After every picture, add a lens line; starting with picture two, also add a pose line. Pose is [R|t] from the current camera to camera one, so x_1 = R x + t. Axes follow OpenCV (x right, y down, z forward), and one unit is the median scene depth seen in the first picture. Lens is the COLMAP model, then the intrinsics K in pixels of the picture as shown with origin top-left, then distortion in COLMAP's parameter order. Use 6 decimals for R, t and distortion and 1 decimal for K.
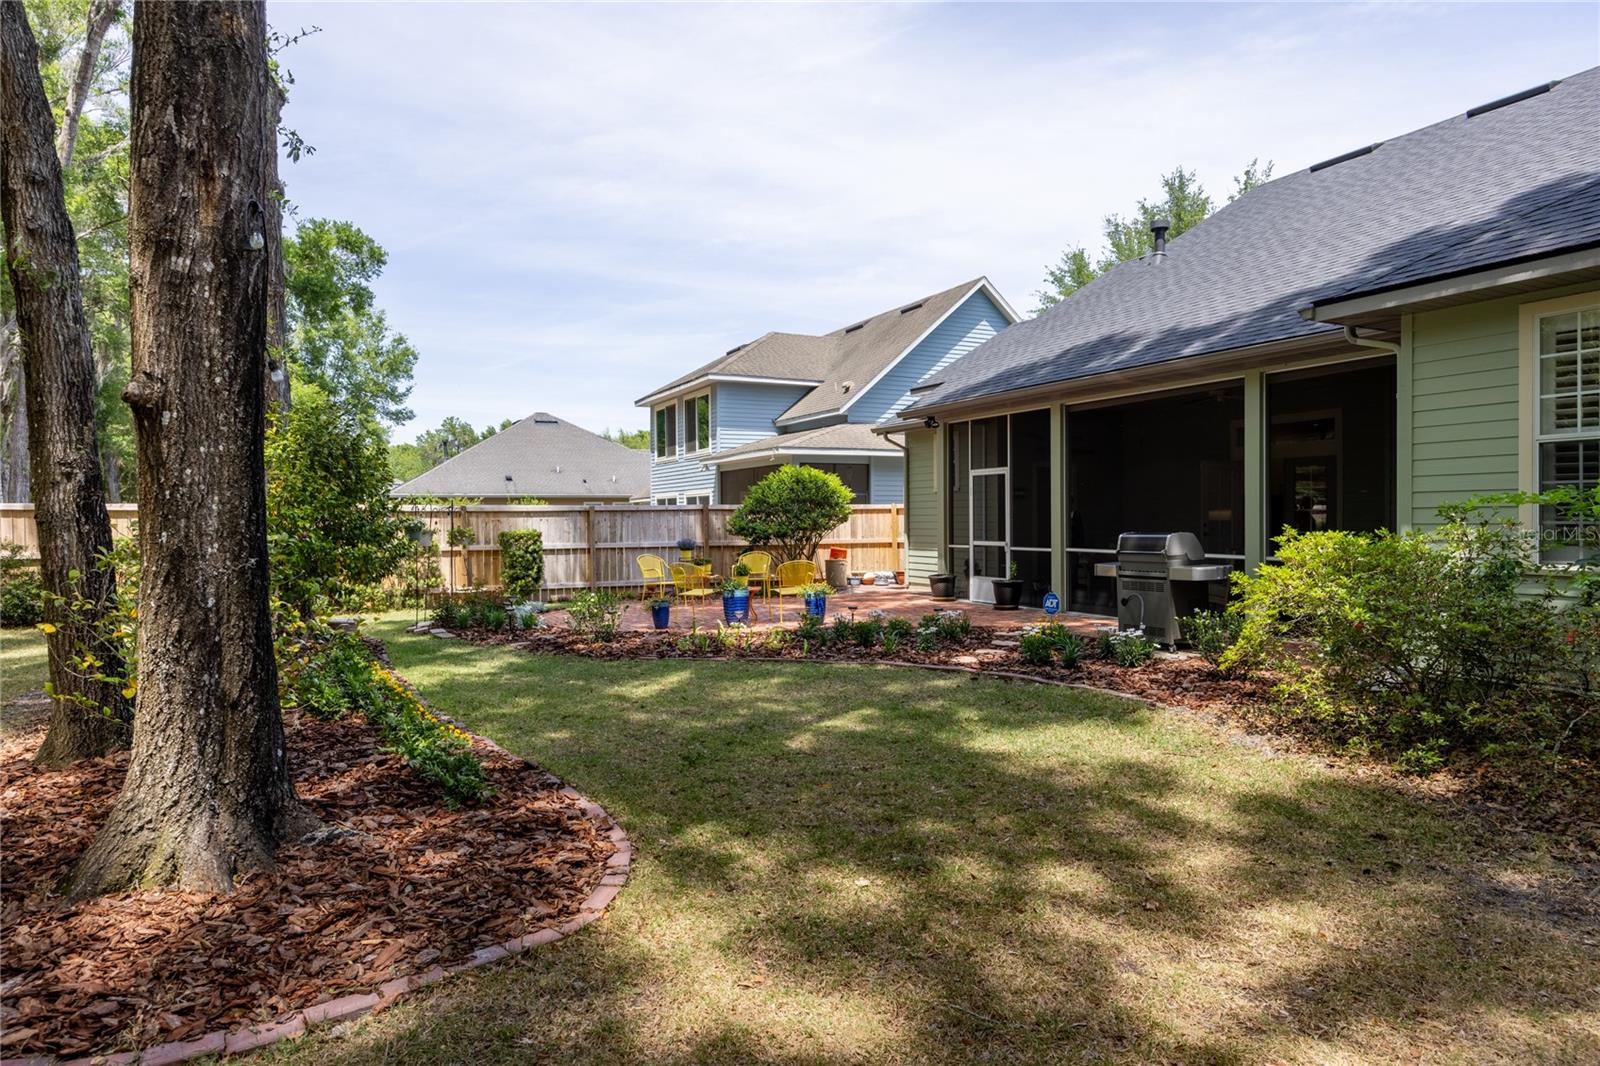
lens RADIAL K [[967.8, 0, 803.1], [0, 967.8, 534.5], [0, 0, 1]] dist [0.001958, -0.002343]
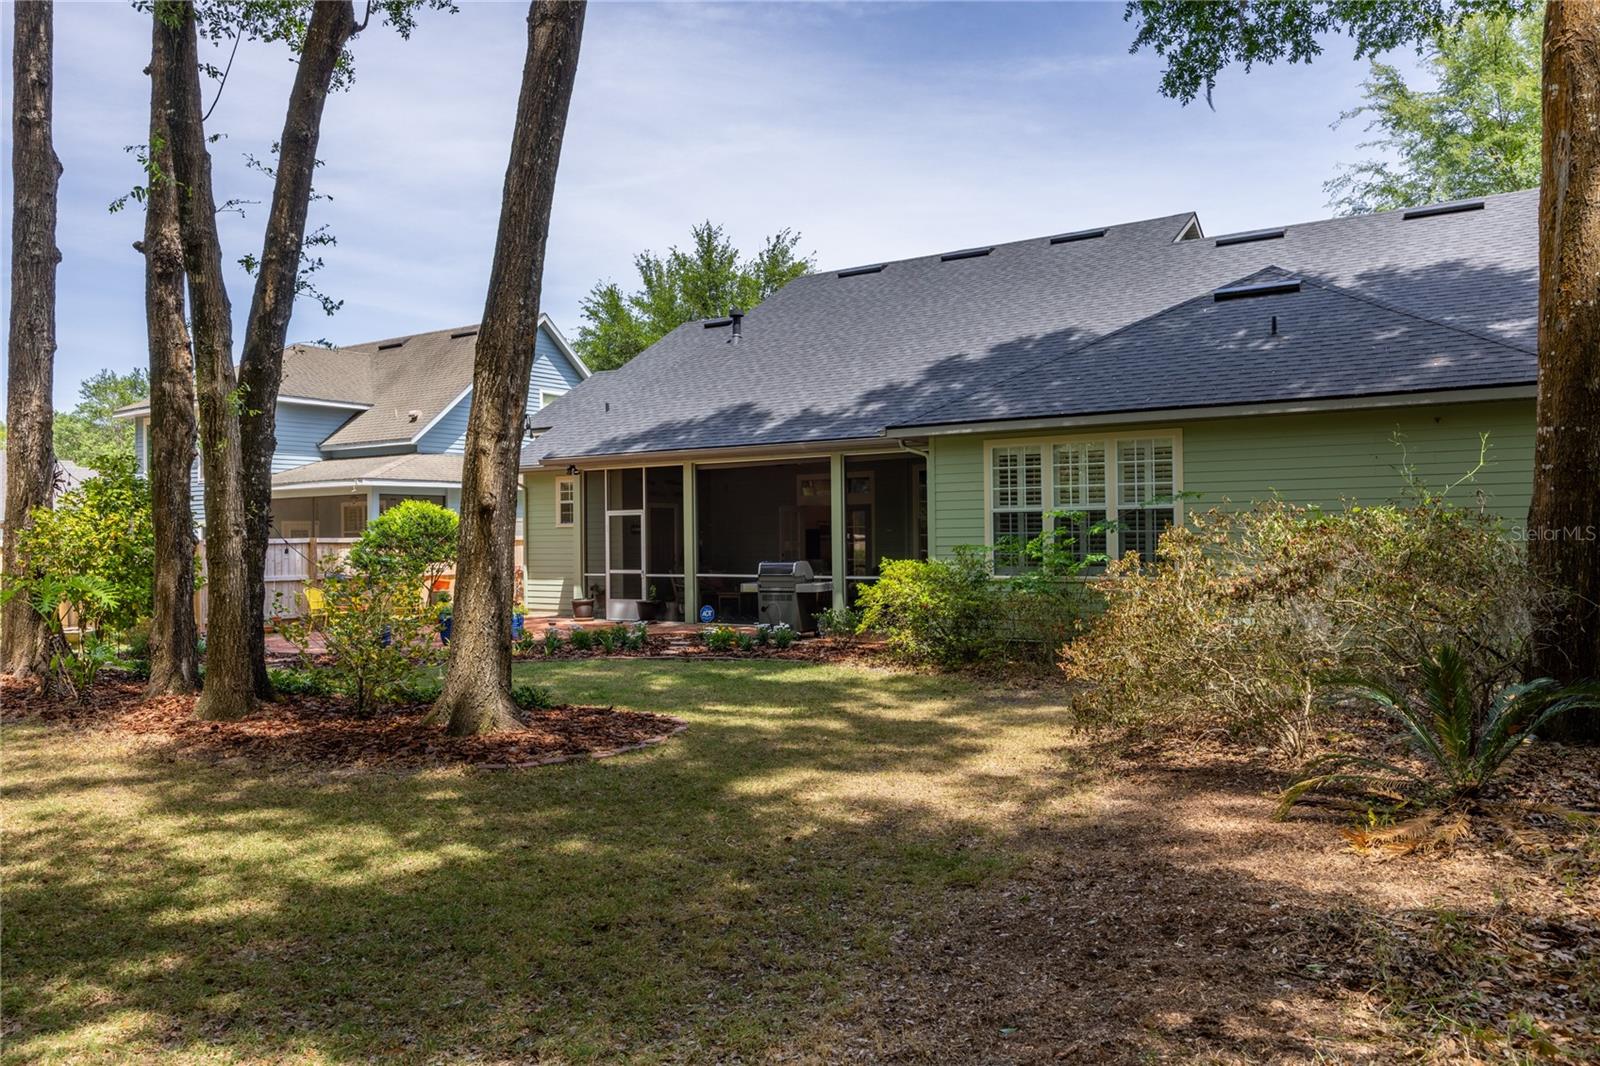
lens RADIAL K [[1185.1, 0, 799.3], [0, 1185.1, 532.0], [0, 0, 1]] dist [-0.005438, 0.001110]
pose [[0.876864, 0.000724, 0.480738, -0.257420], [0.012605, 0.999620, -0.024498, -0.001122], [-0.480573, 0.027541, 0.876522, -0.318618]]
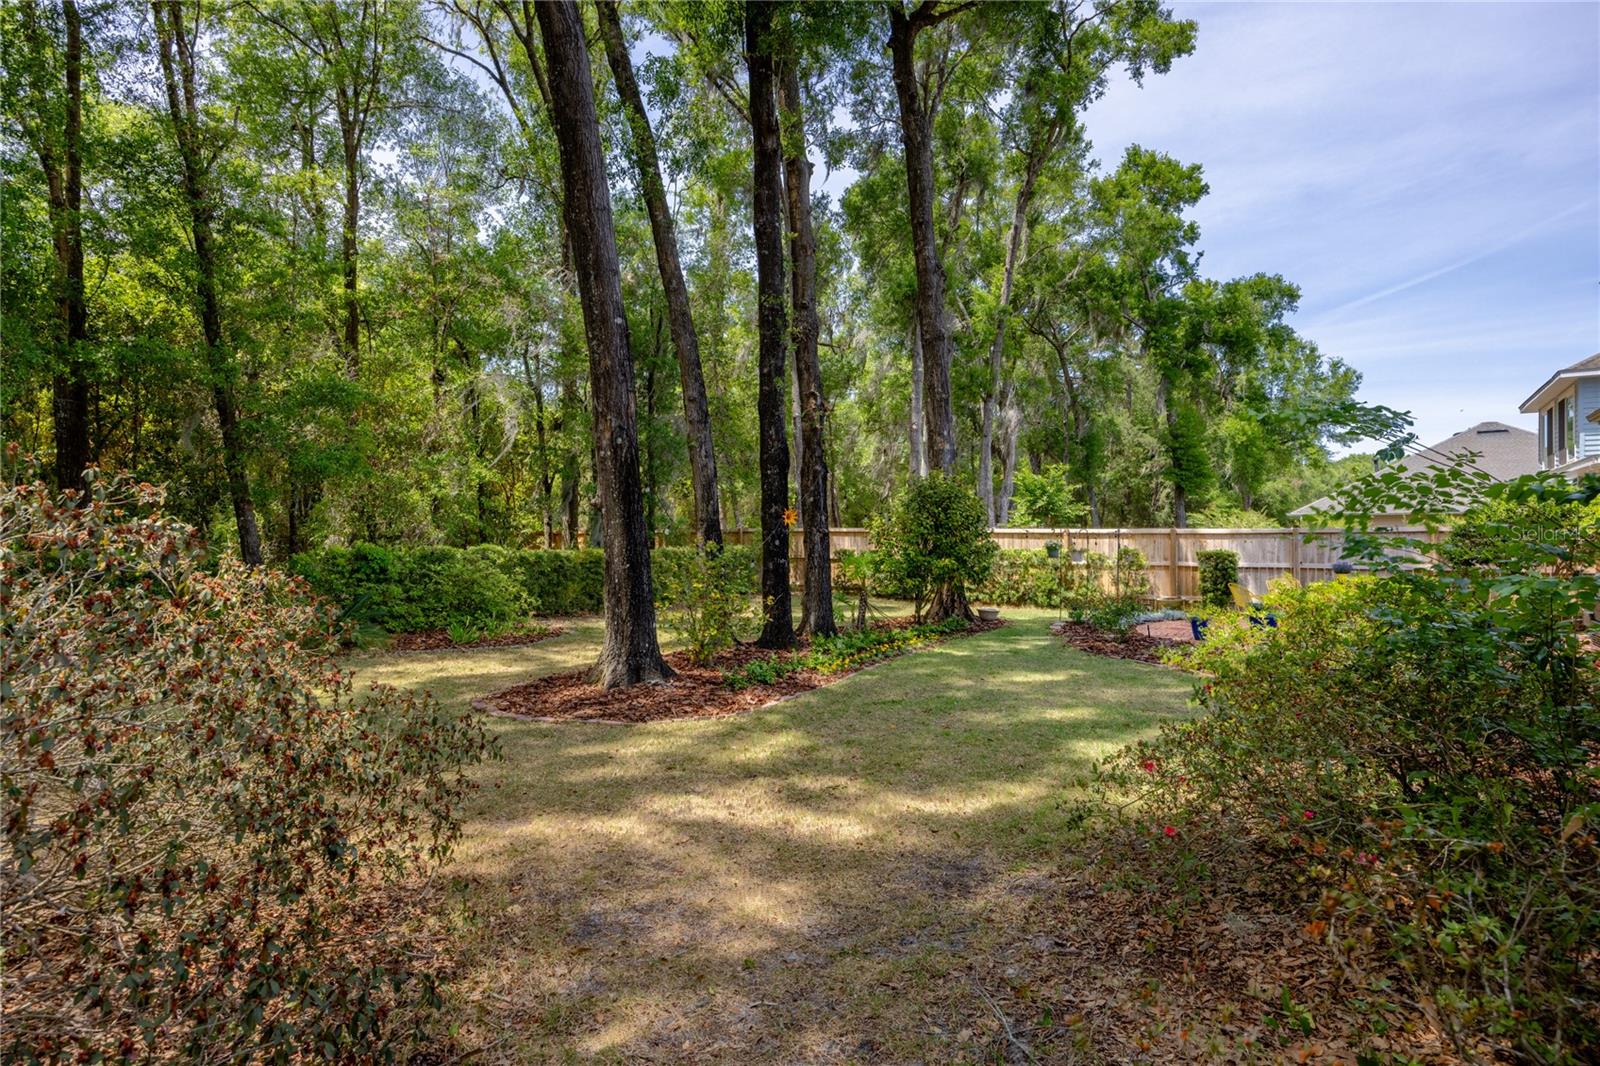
lens RADIAL K [[888.6, 0, 804.5], [0, 888.6, 534.9], [0, 0, 1]] dist [-0.004372, -0.000551]
pose [[0.514188, 0.005338, -0.857661, 0.332201], [-0.017109, 0.999845, -0.004034, -0.009254], [0.857507, 0.016748, 0.514200, 0.038320]]
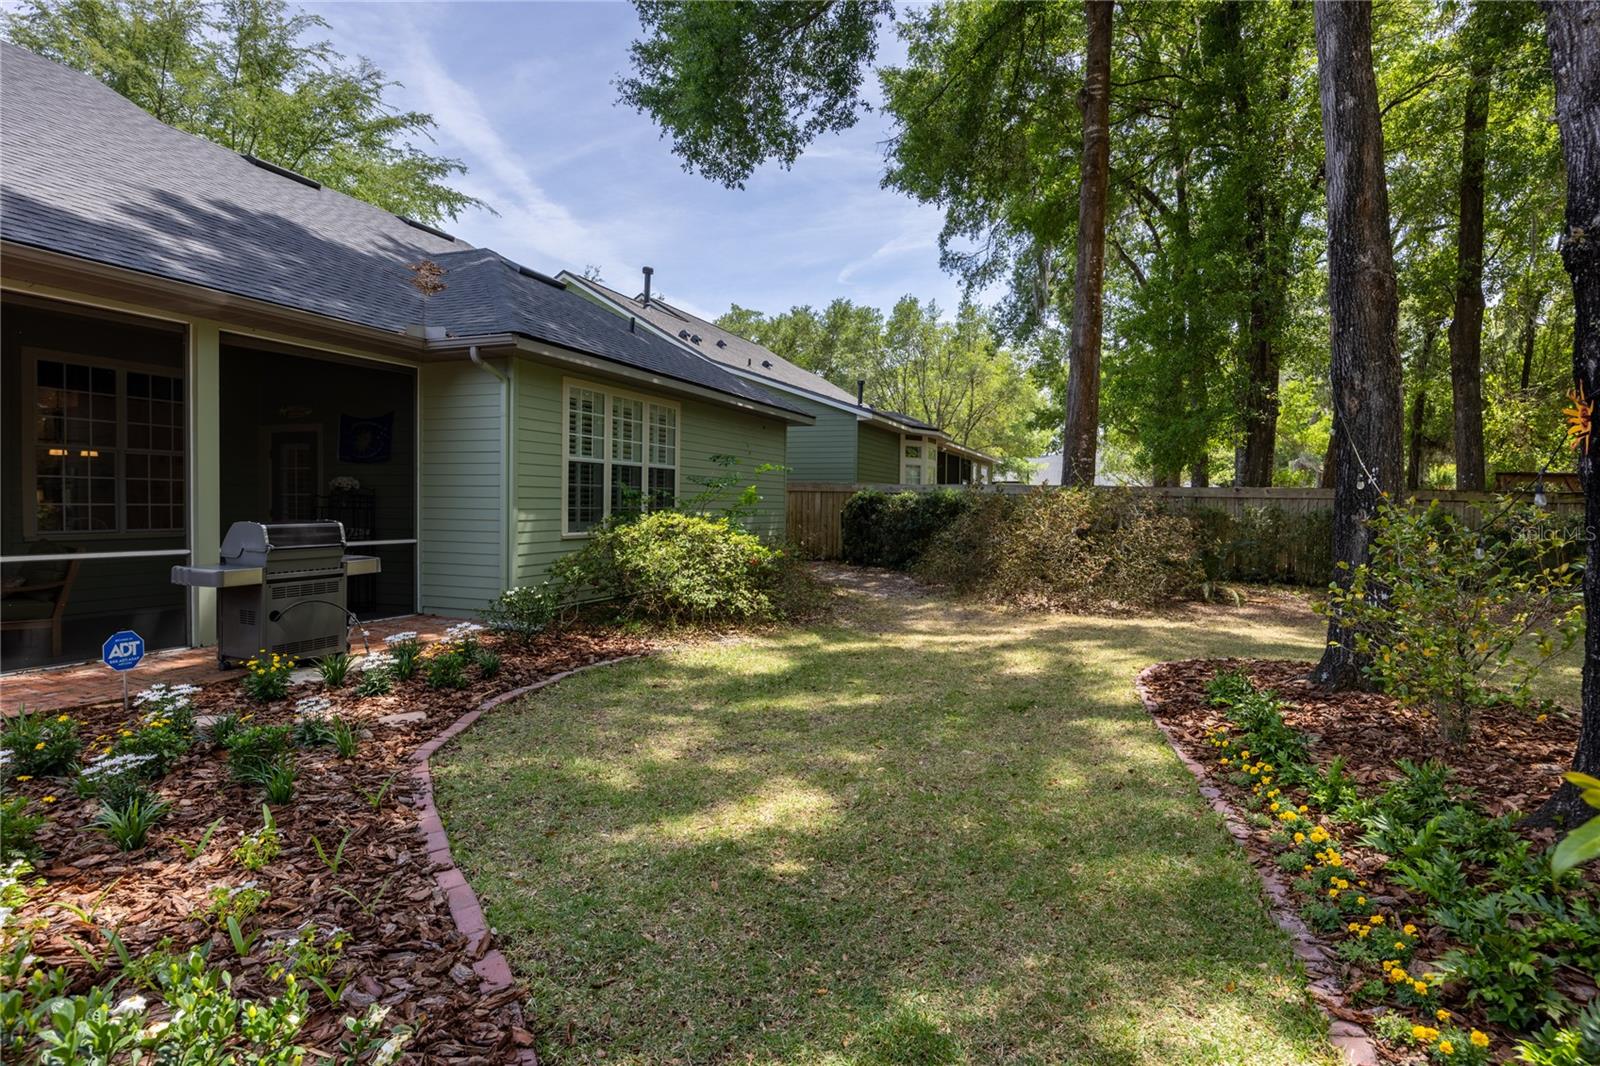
lens RADIAL K [[852.8, 0, 813.5], [0, 852.8, 529.7], [0, 0, 1]] dist [0.016802, -0.001375]
pose [[-0.676488, -0.019904, 0.736184, -0.228133], [0.007835, 0.999384, 0.034220, -0.008092], [-0.736412, 0.028917, -0.675916, 0.612033]]
